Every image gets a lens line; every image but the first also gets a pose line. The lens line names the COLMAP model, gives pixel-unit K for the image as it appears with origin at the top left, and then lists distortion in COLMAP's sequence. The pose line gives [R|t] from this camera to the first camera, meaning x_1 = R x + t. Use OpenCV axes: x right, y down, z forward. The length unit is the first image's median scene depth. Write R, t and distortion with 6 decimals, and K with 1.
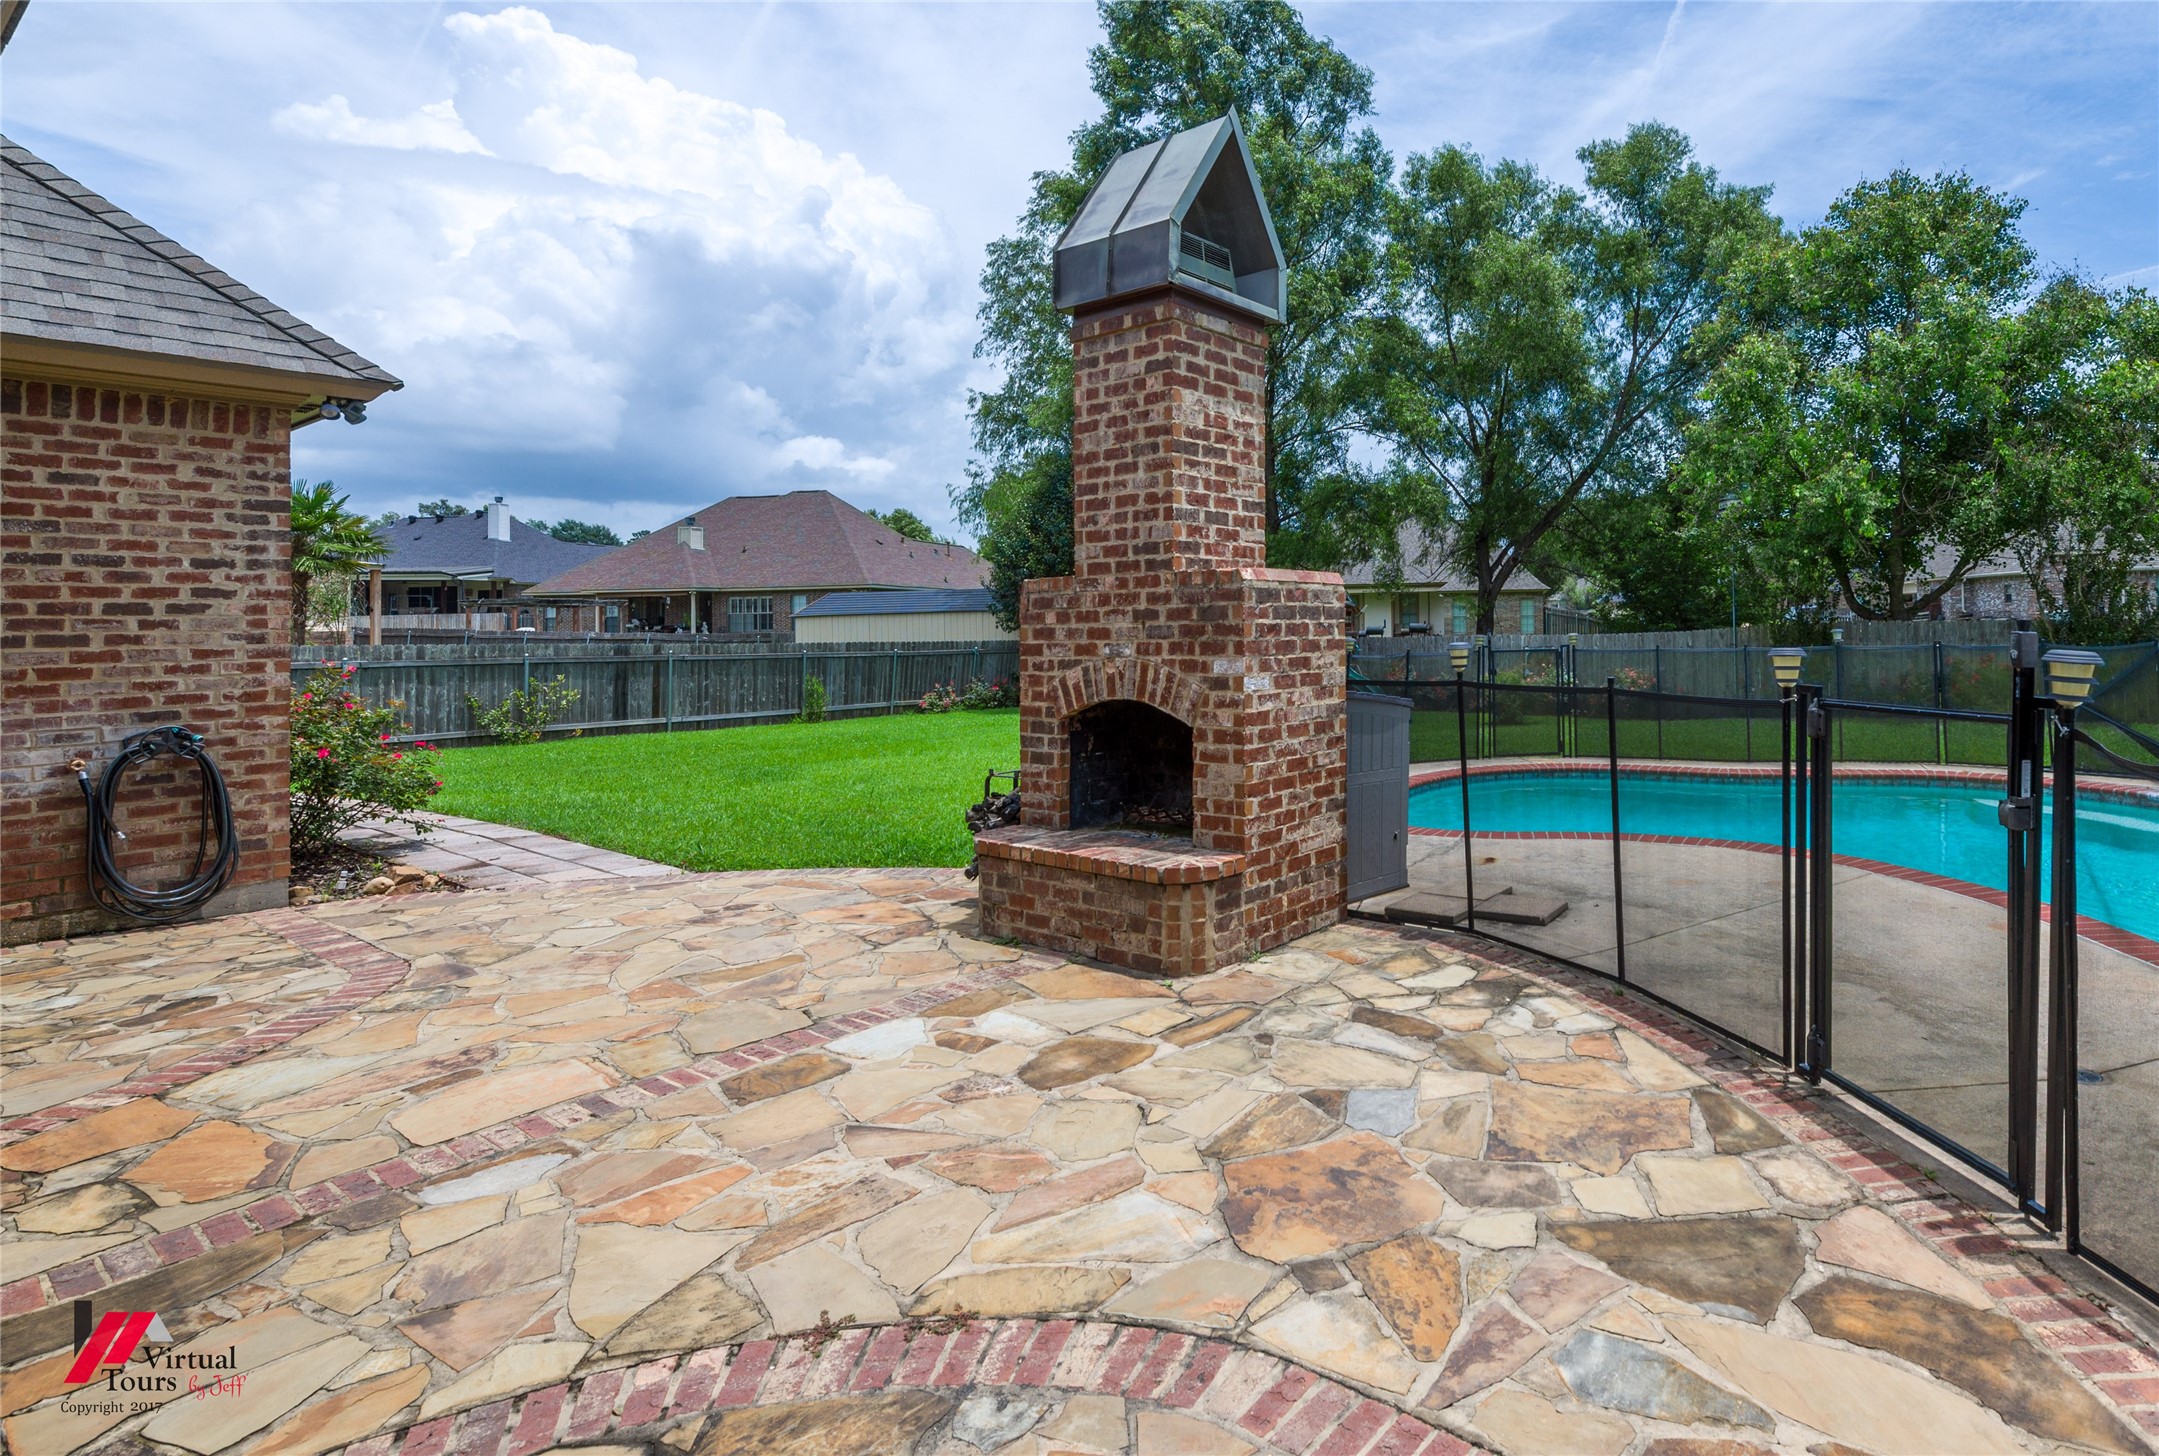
lens RADIAL K [[1088.3, 0, 1367.1], [0, 1088.3, 593.8], [0, 0, 1]] dist [0.018085, -0.000603]
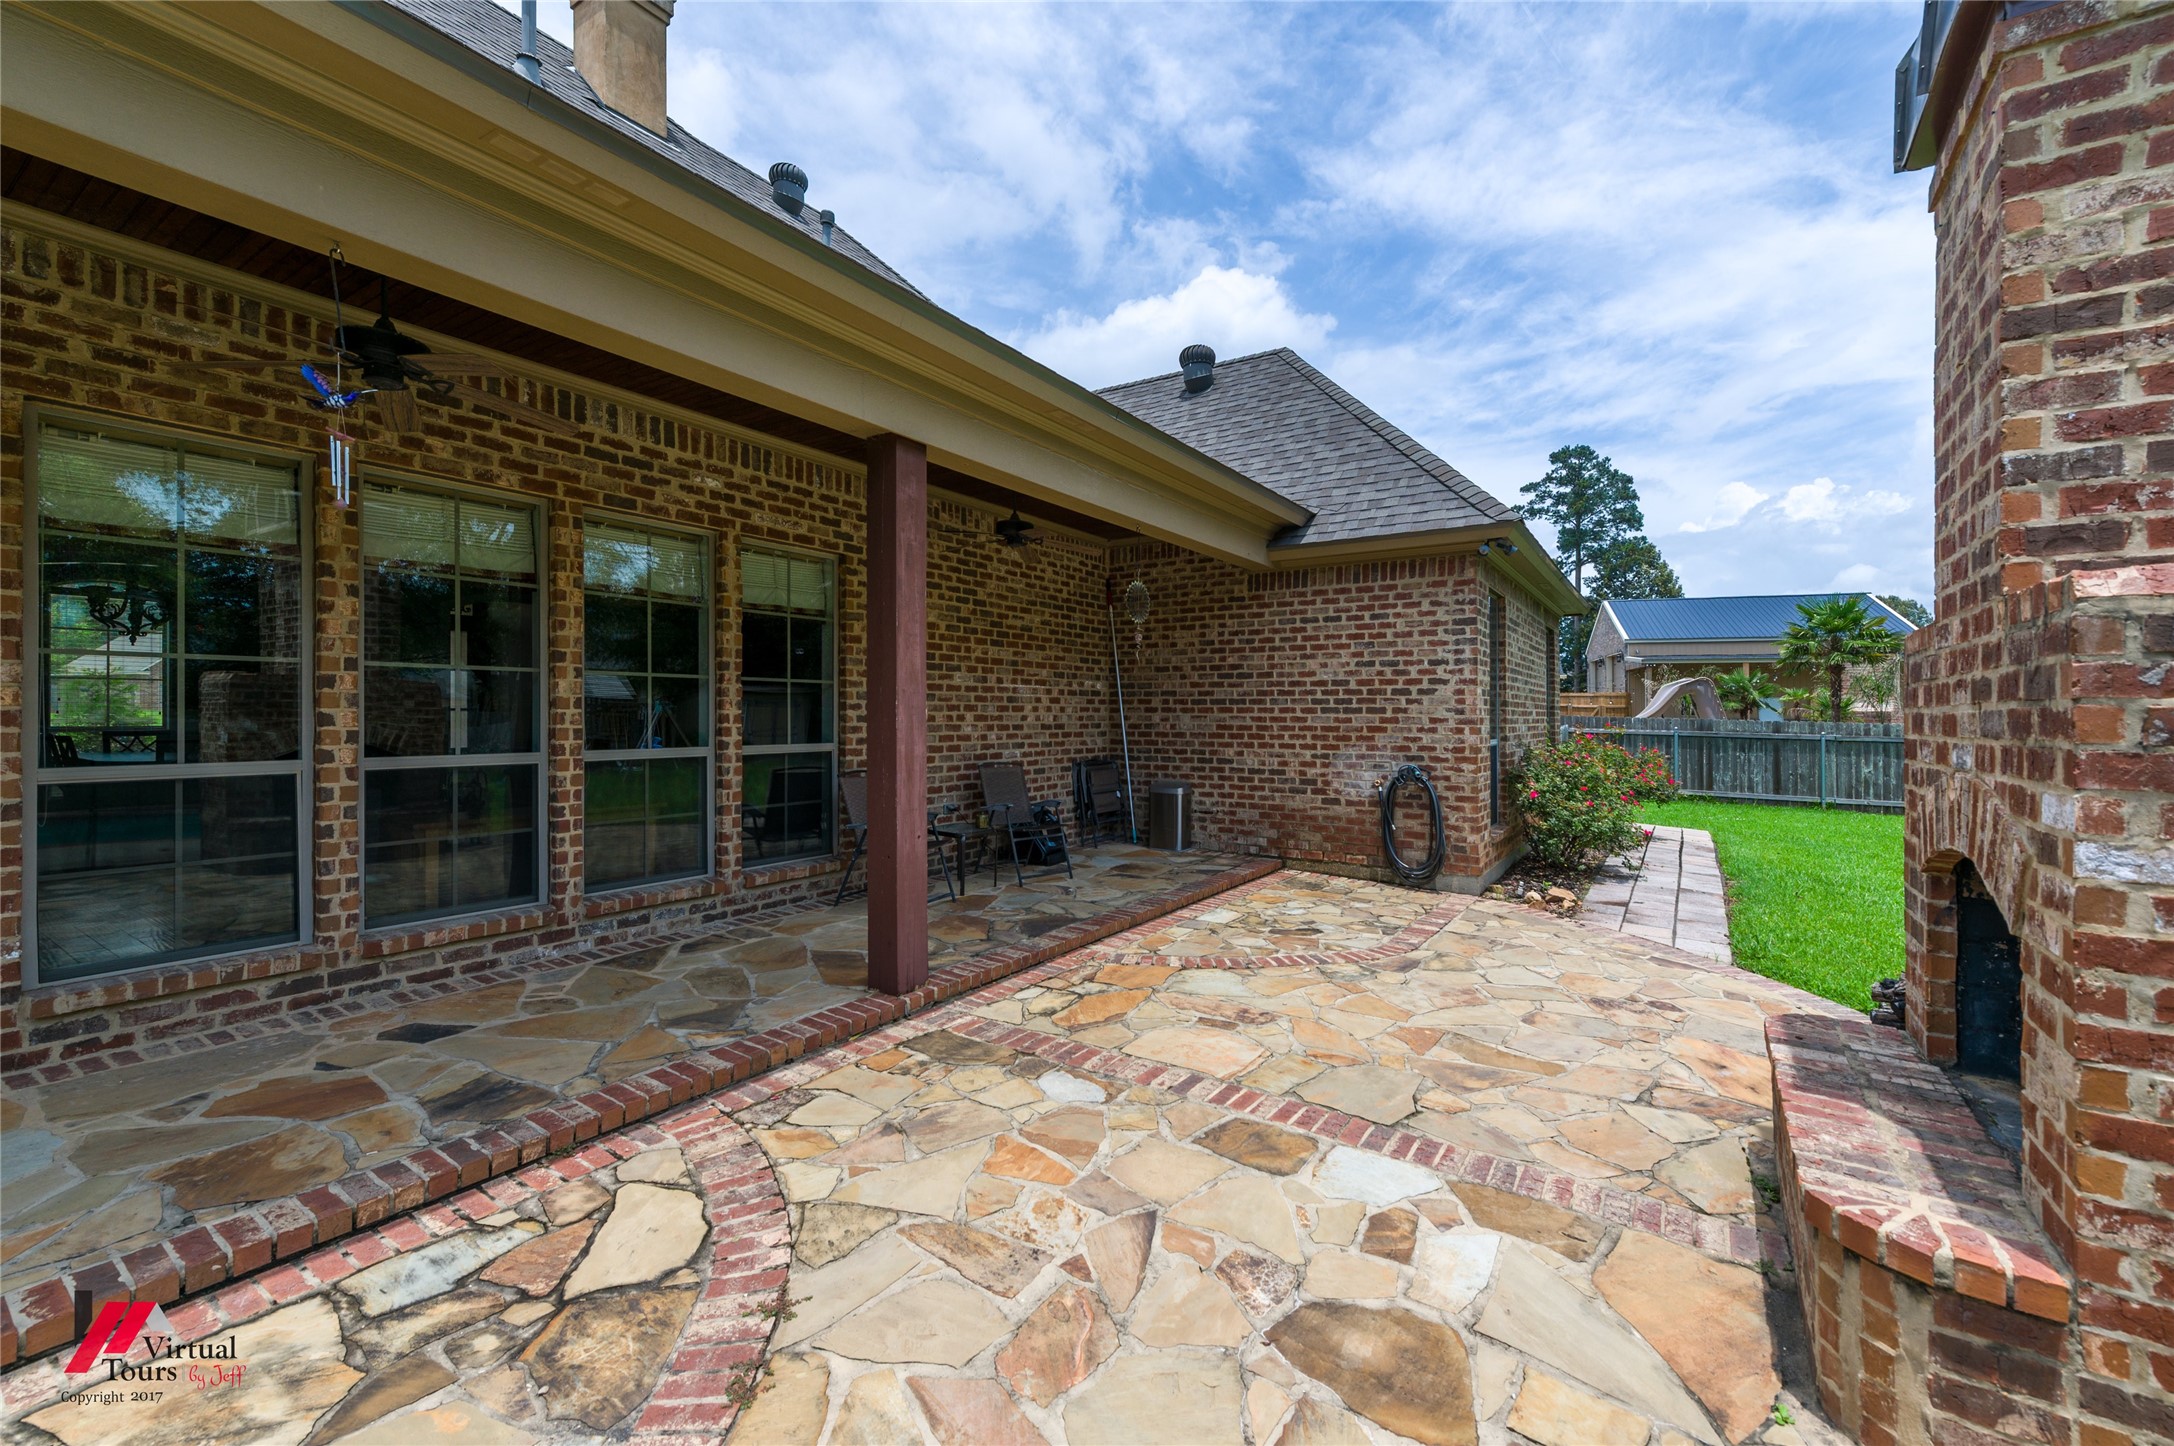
lens RADIAL K [[871.6, 0, 1109.4], [0, 871.6, 694.6], [0, 0, 1]] dist [0.016051, -0.002780]
pose [[0.015212, -0.004231, -0.999875, 0.062167], [0.018430, 0.999822, -0.003951, 0.005219], [0.999714, -0.018368, 0.015288, 0.190851]]
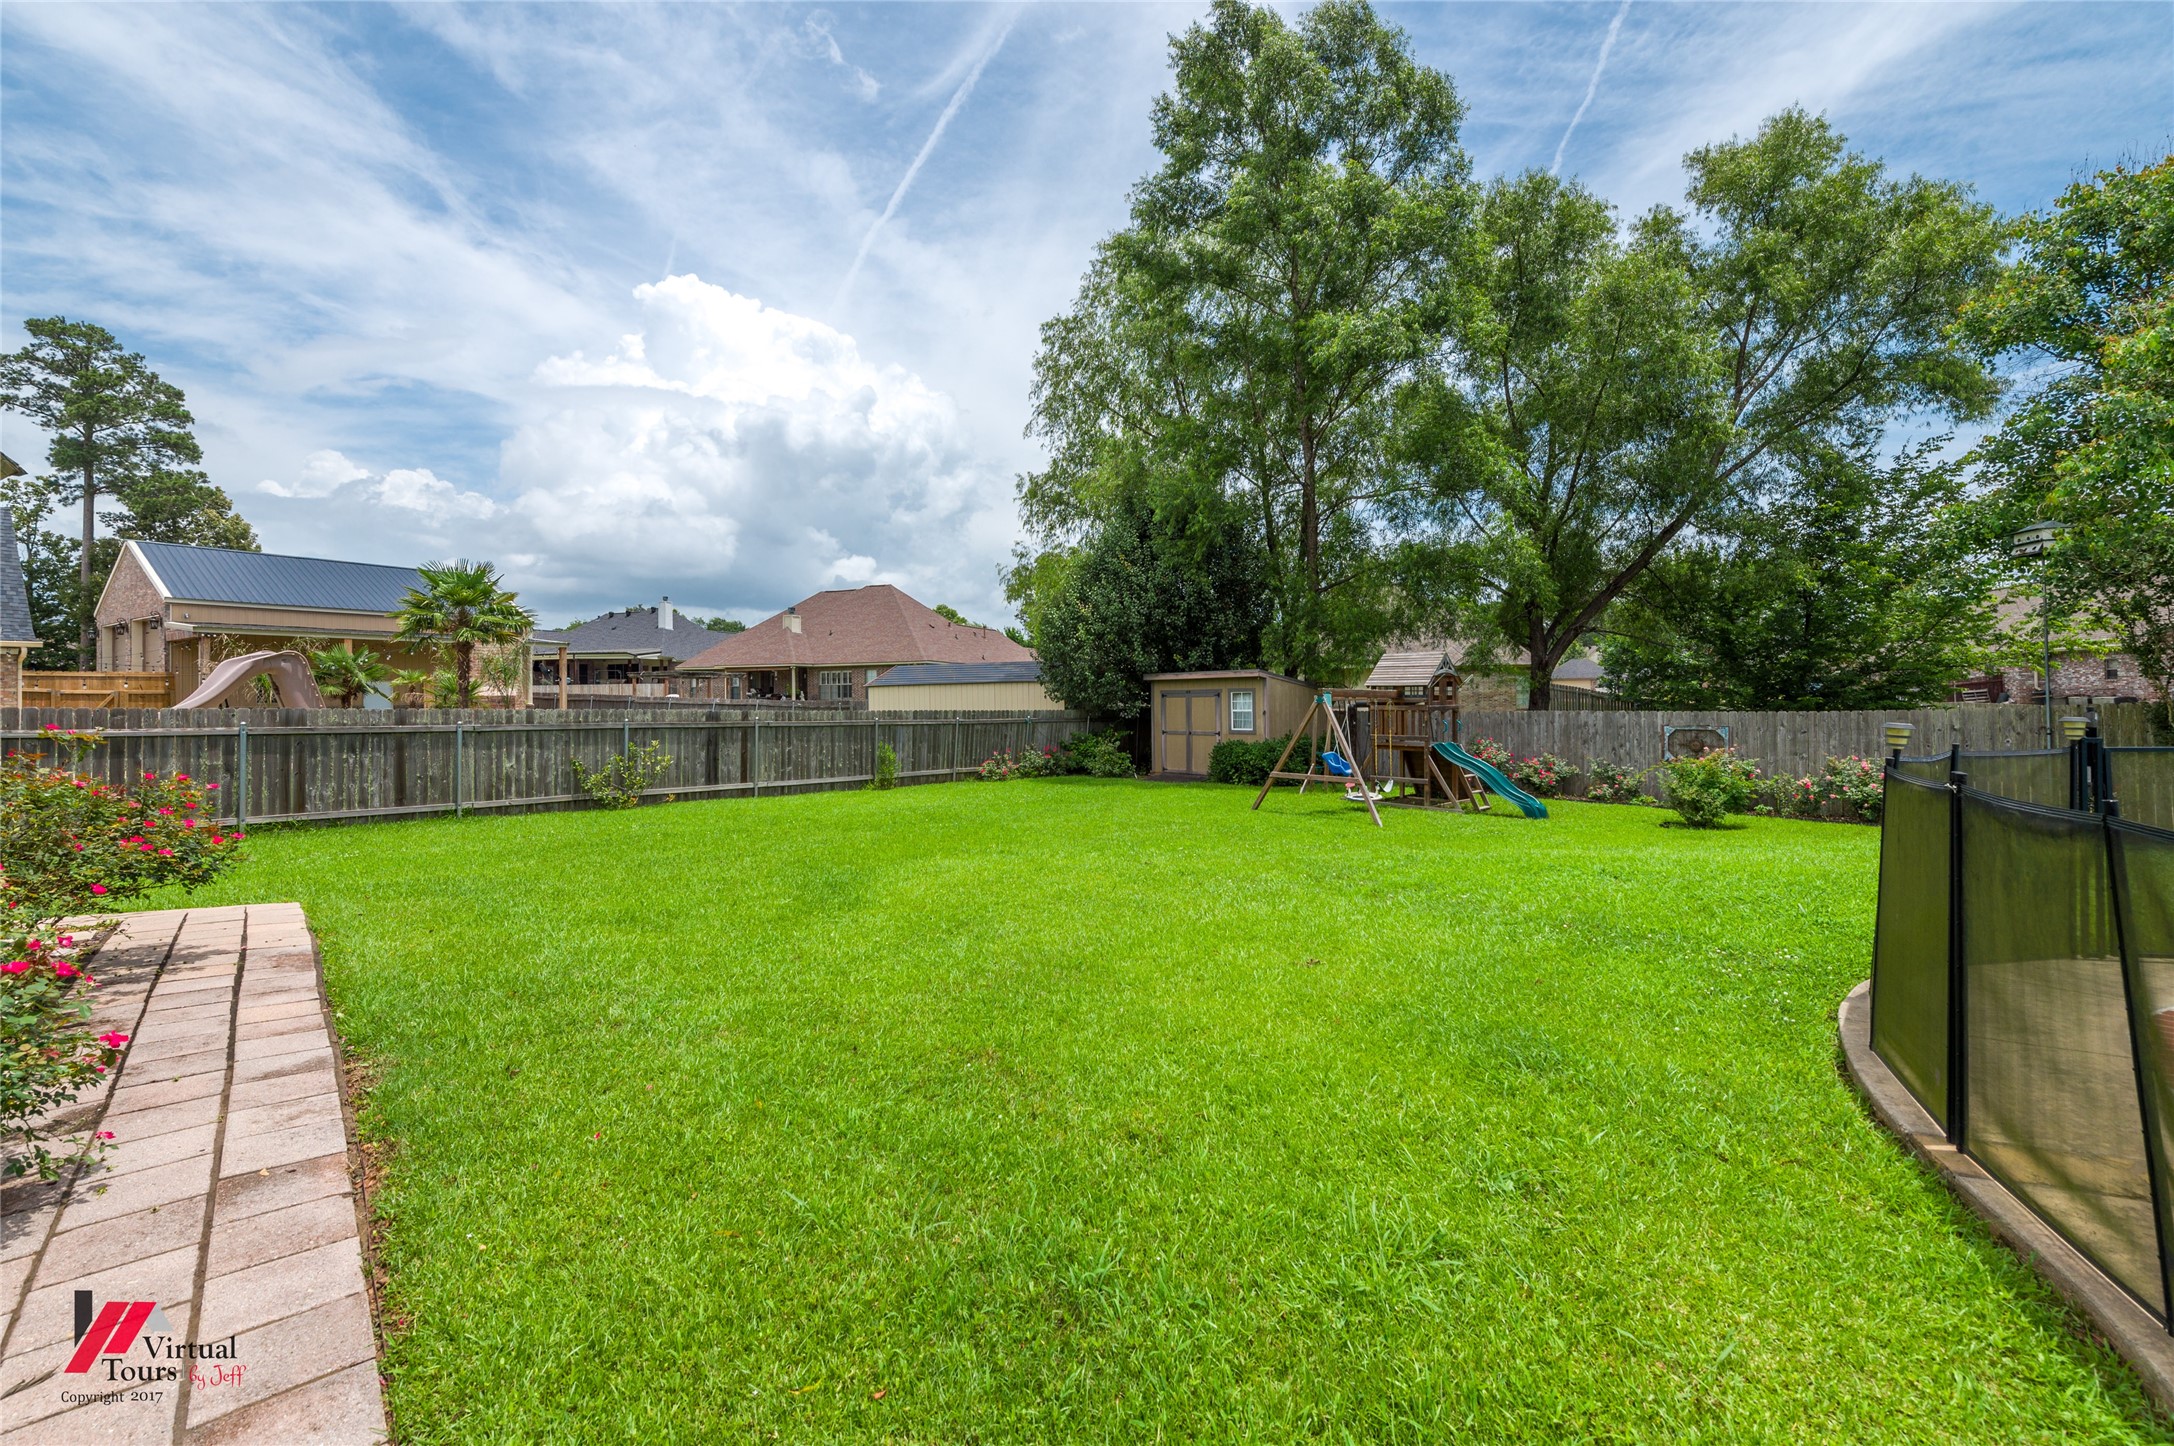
lens RADIAL K [[871.6, 0, 1109.4], [0, 871.6, 694.6], [0, 0, 1]] dist [0.016051, -0.002780]
pose [[0.977597, 0.007620, -0.210349, -0.193274], [-0.002361, 0.999679, 0.025243, 0.013026], [0.210473, -0.024181, 0.977300, 0.369342]]
